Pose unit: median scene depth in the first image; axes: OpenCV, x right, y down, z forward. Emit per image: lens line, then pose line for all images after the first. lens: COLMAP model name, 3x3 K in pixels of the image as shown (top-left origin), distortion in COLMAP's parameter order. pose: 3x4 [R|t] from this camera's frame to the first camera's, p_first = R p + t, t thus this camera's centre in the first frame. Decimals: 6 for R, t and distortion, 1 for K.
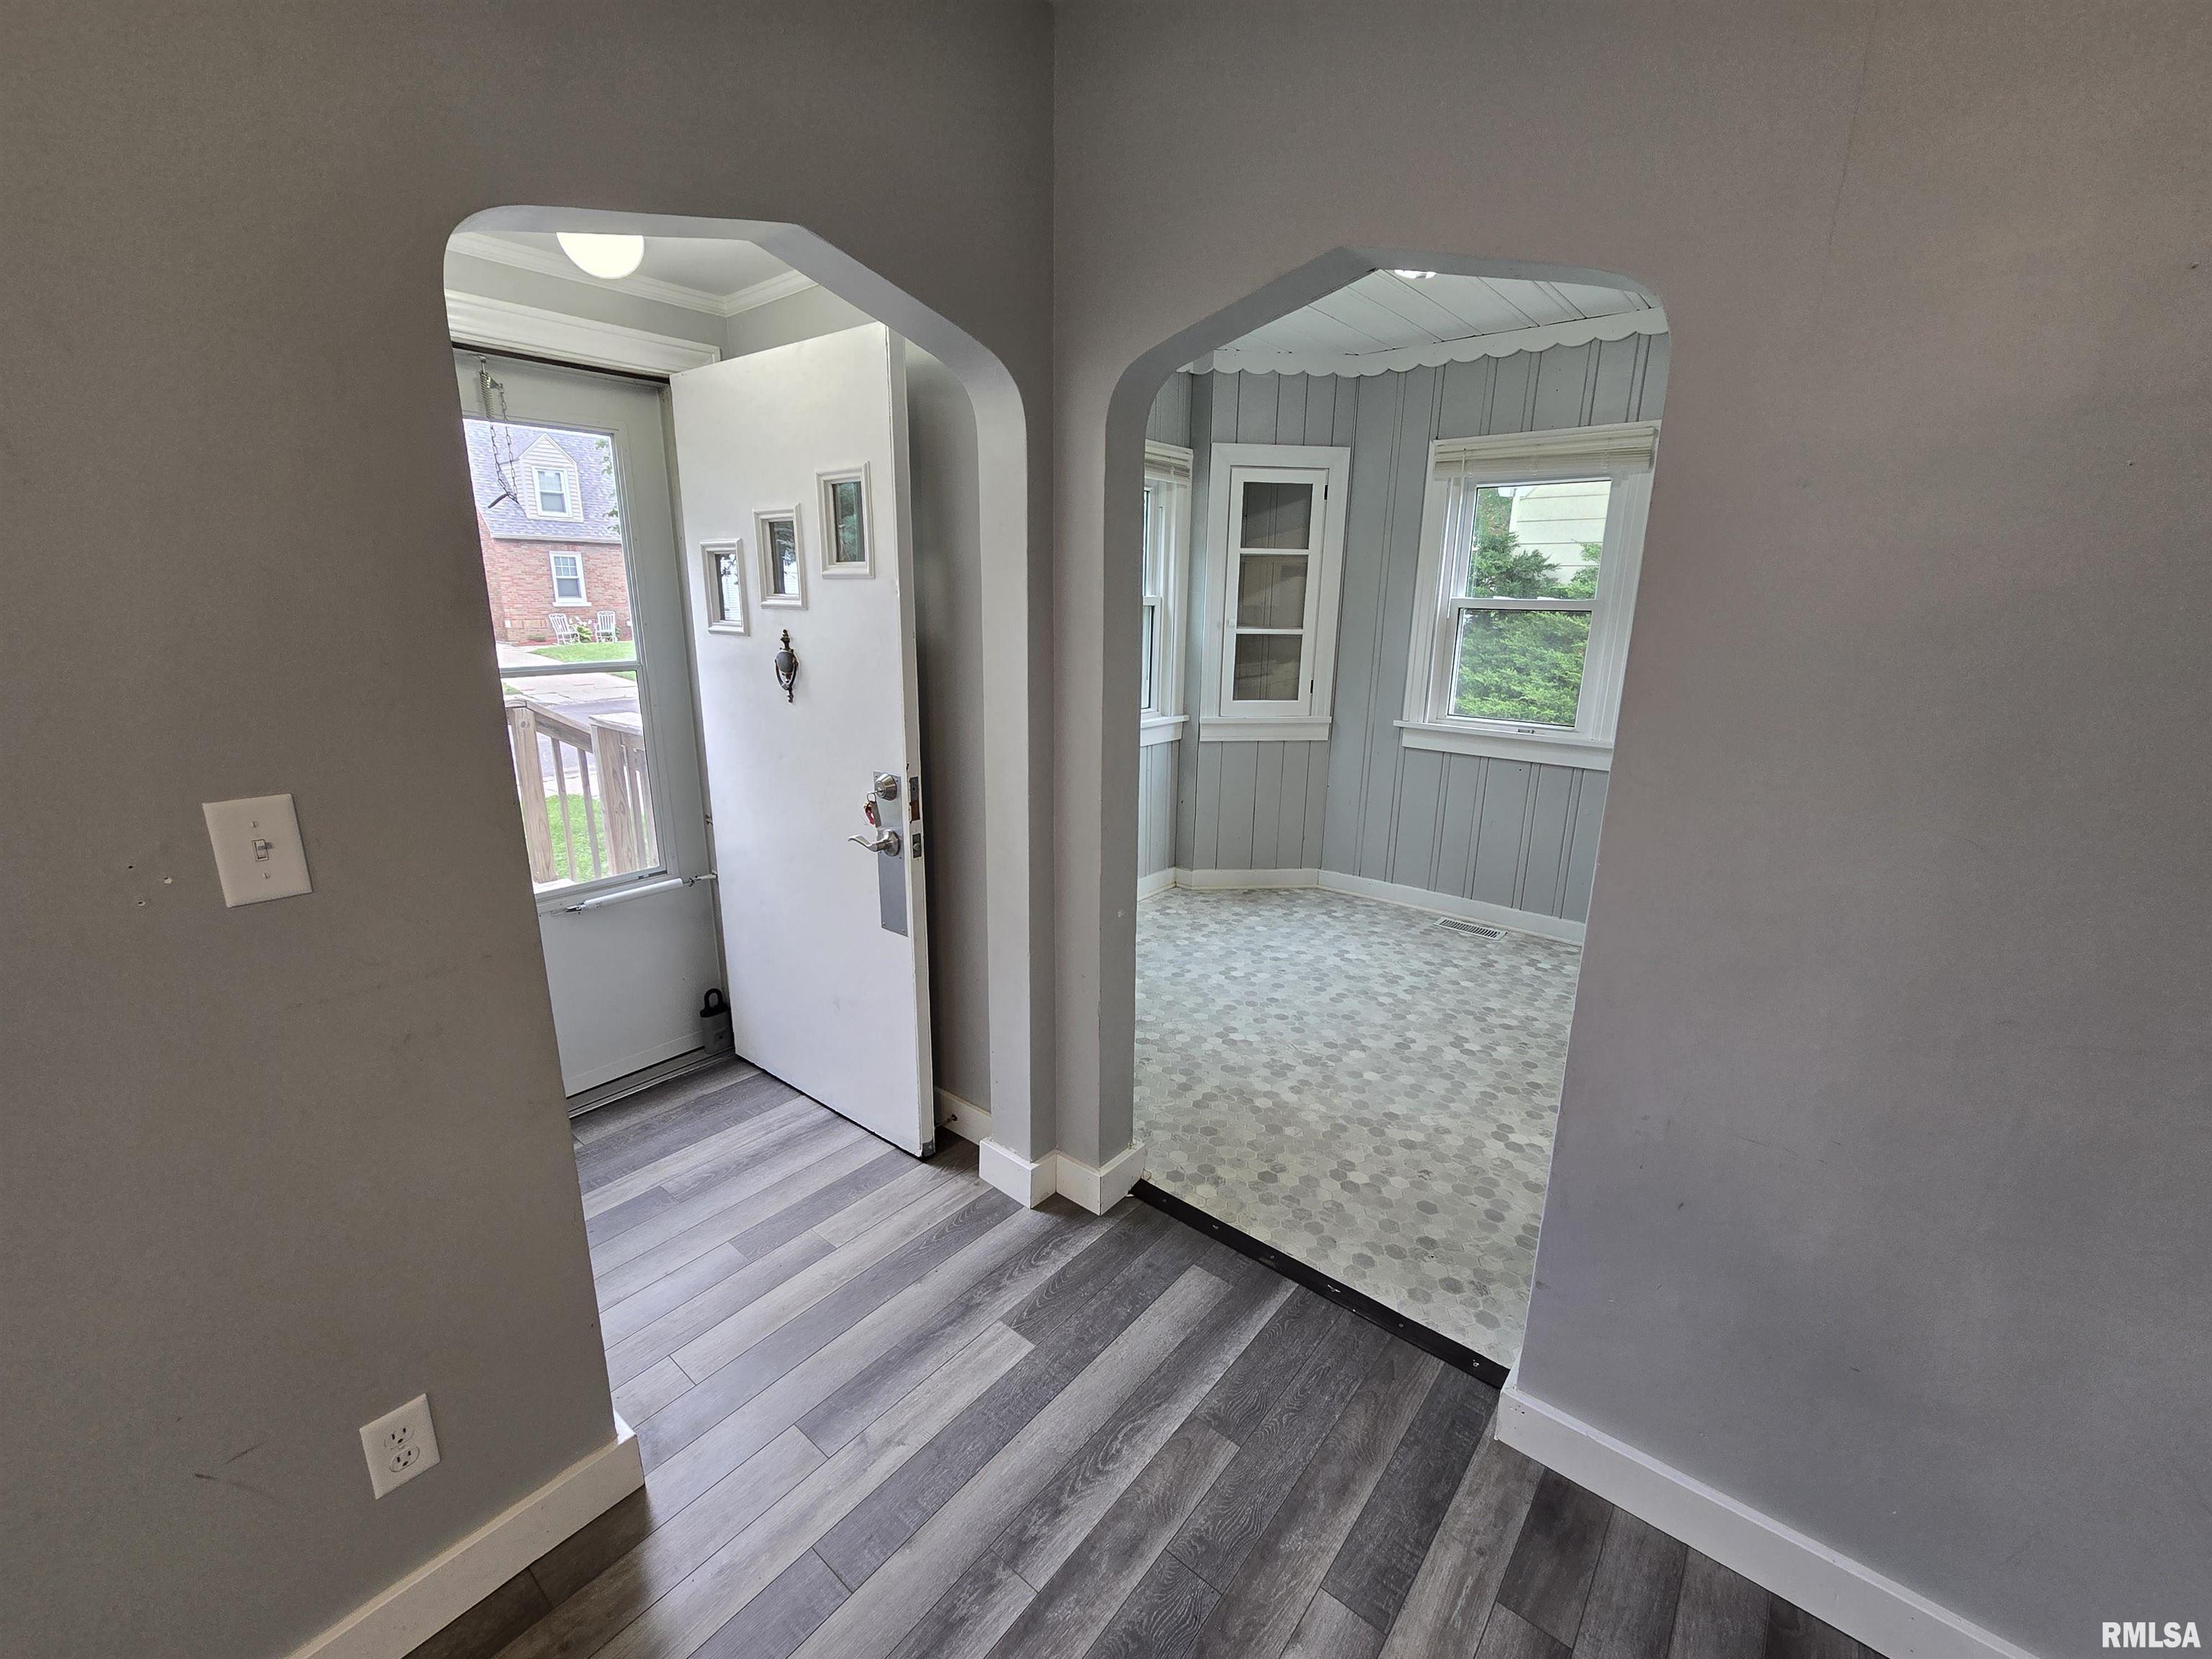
lens RADIAL K [[913.4, 0, 1095.5], [0, 913.4, 837.4], [0, 0, 1]] dist [-0.007620, 0.002378]
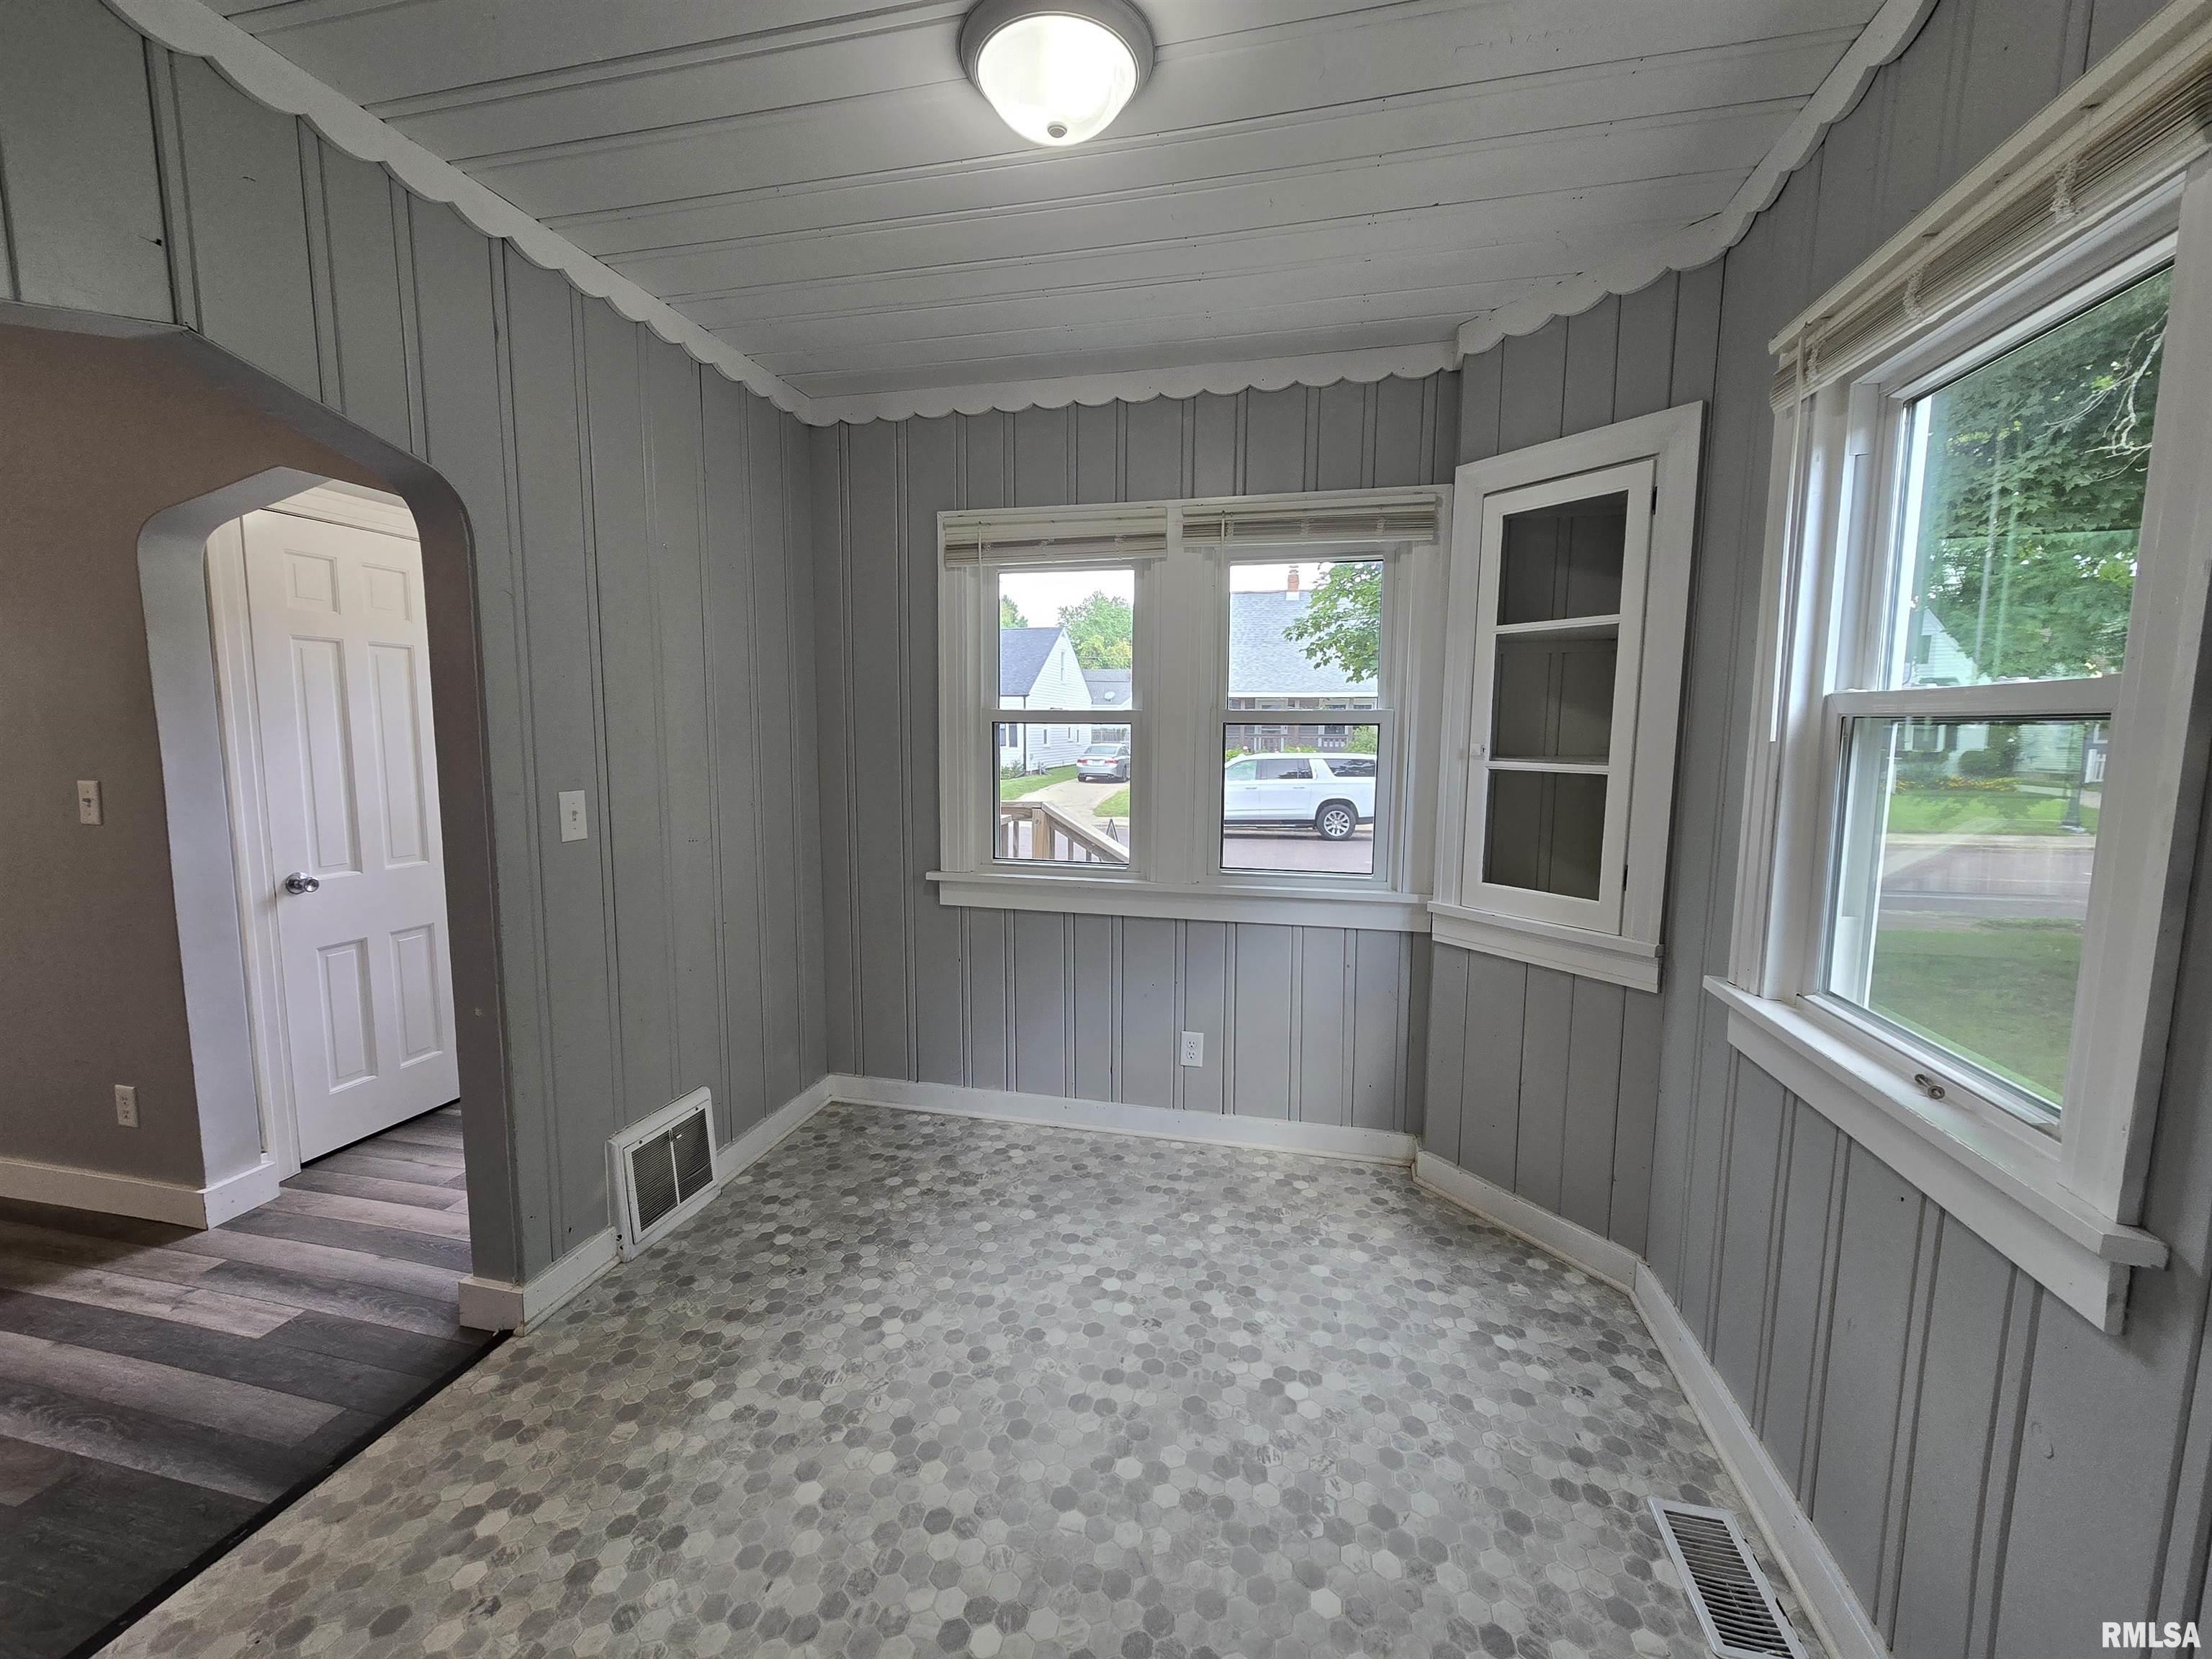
lens RADIAL K [[913.4, 0, 1106.8], [0, 913.4, 826.0], [0, 0, 1]] dist [-0.007620, 0.002378]
pose [[0.441577, 0.090421, -0.892655, 0.611528], [-0.233525, 0.972202, -0.017041, -0.130324], [0.866300, 0.215982, 0.450418, 0.575892]]
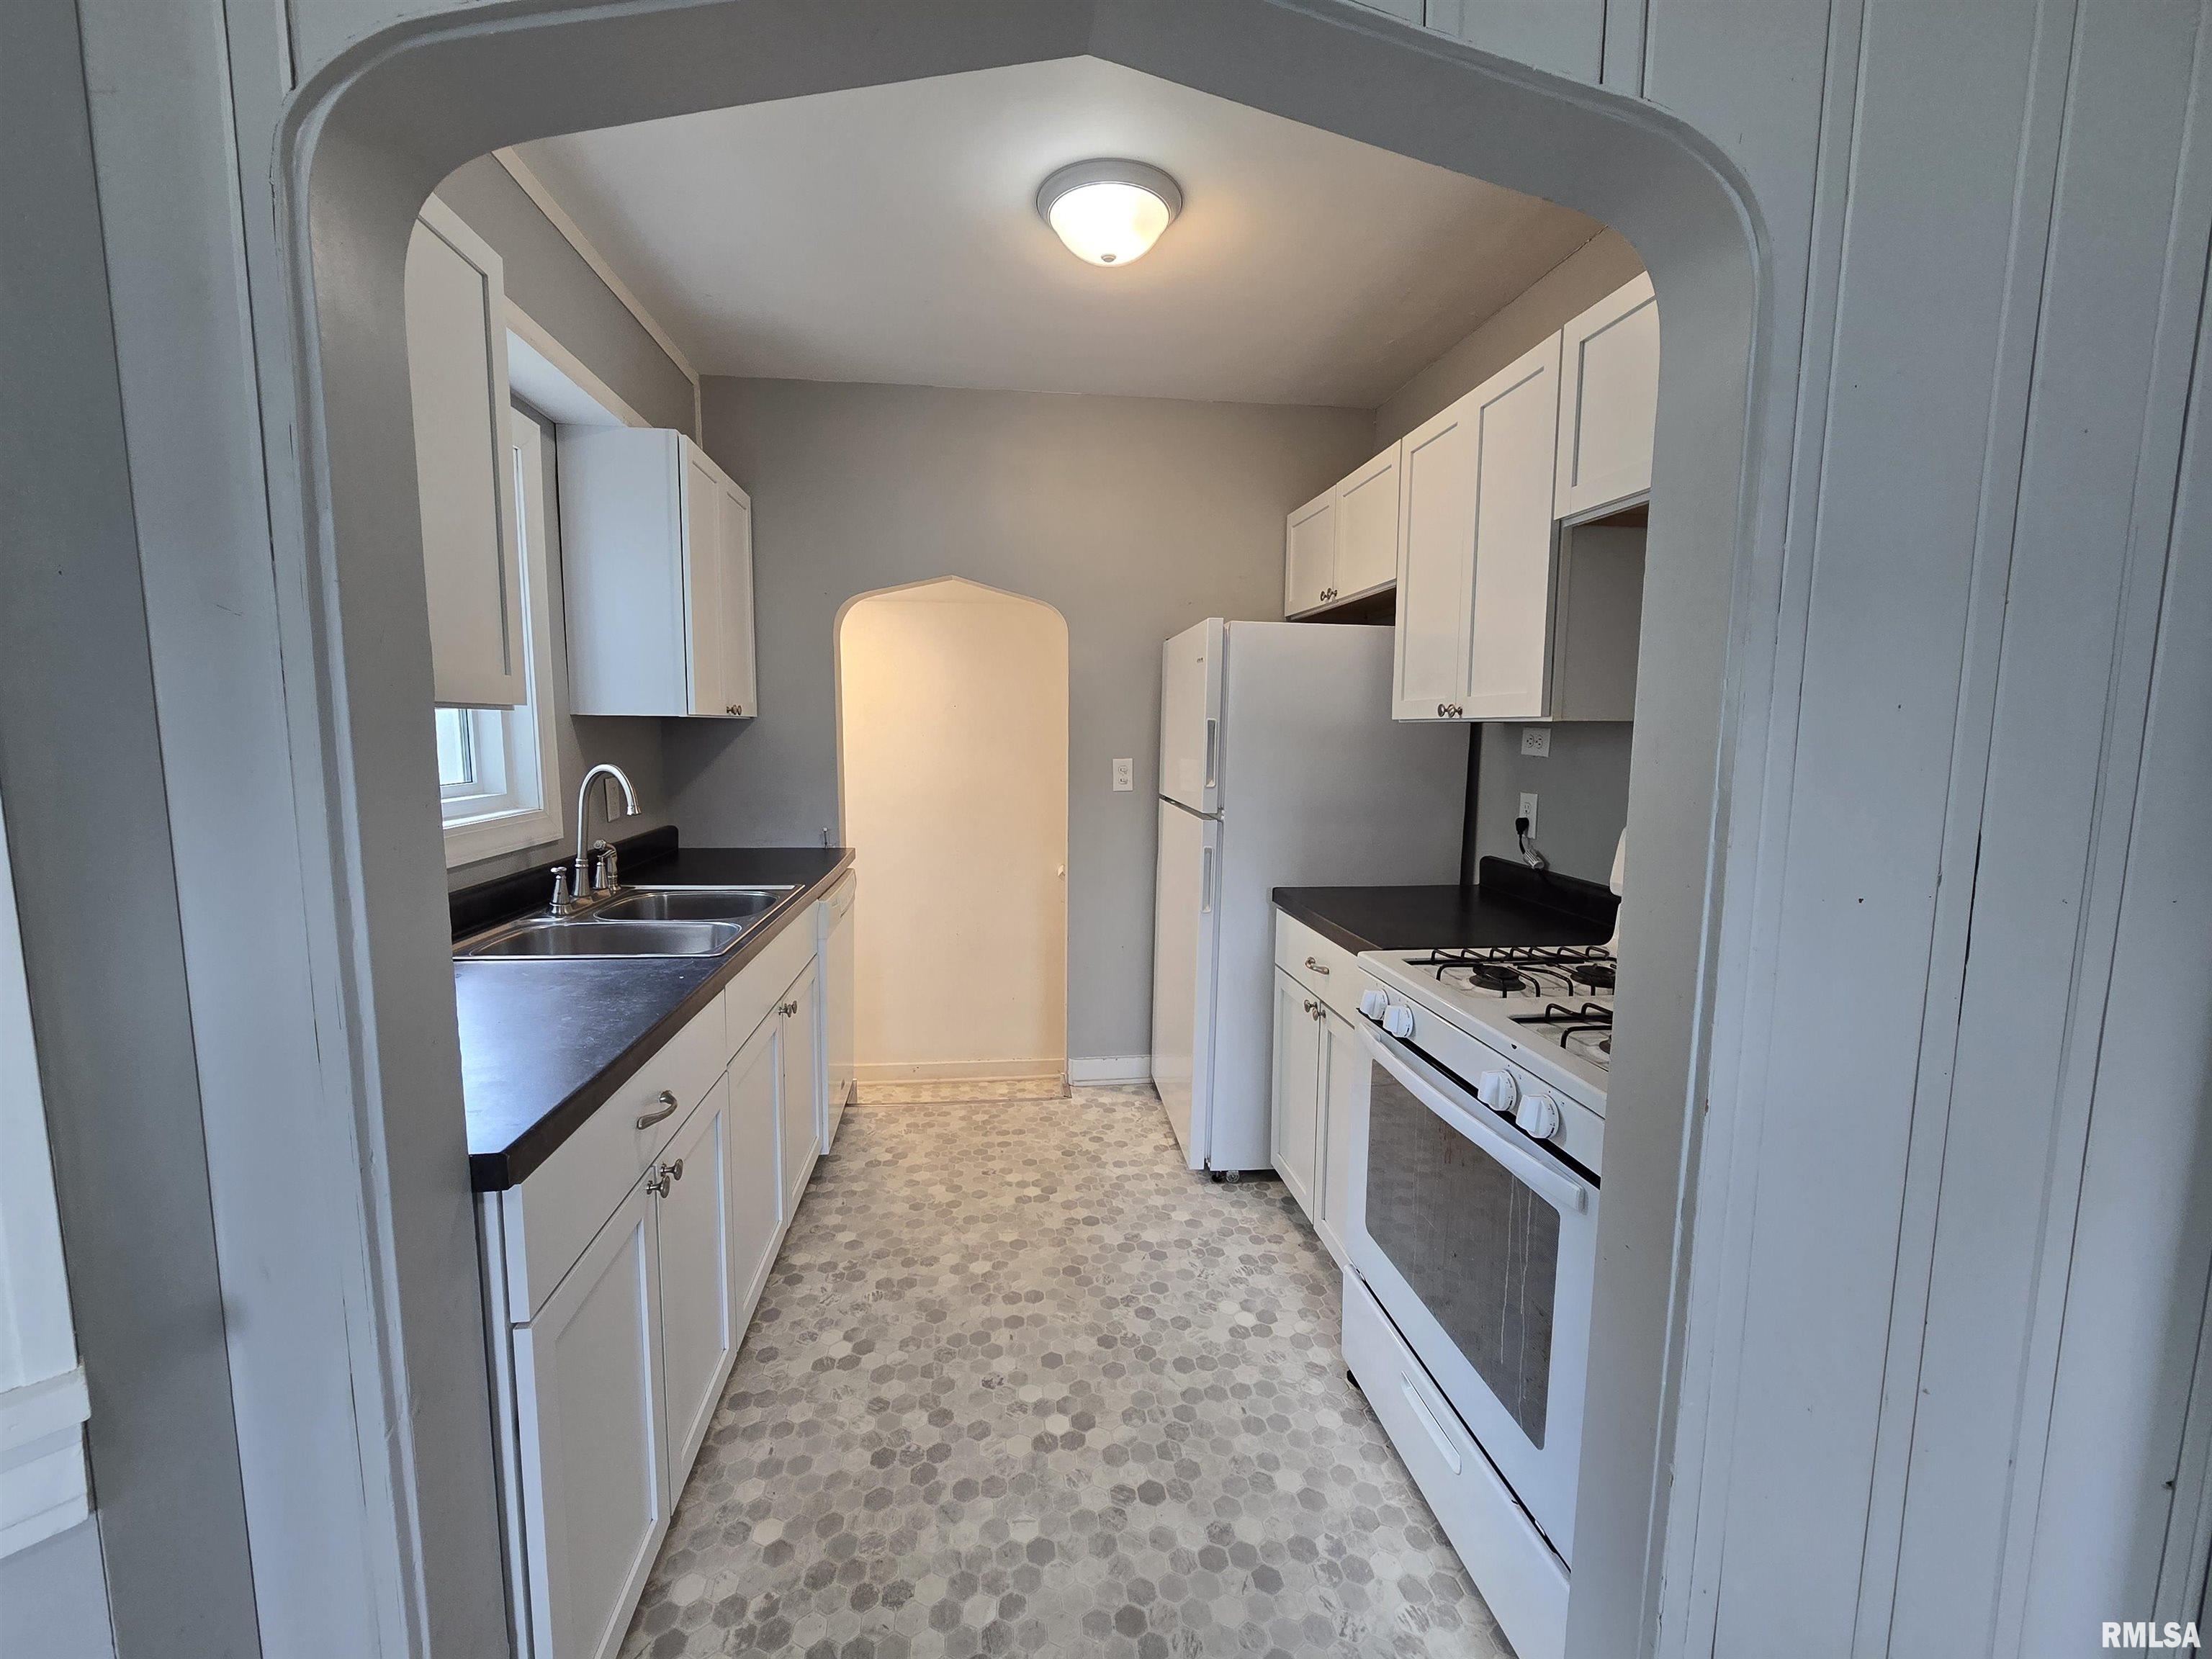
lens RADIAL K [[913.4, 0, 1091.3], [0, 913.4, 833.5], [0, 0, 1]] dist [-0.007620, 0.002378]
pose [[-0.714649, -0.088995, 0.693799, -0.310220], [0.174532, 0.937814, 0.300072, -0.292269], [-0.677360, 0.335536, -0.654675, 1.174735]]
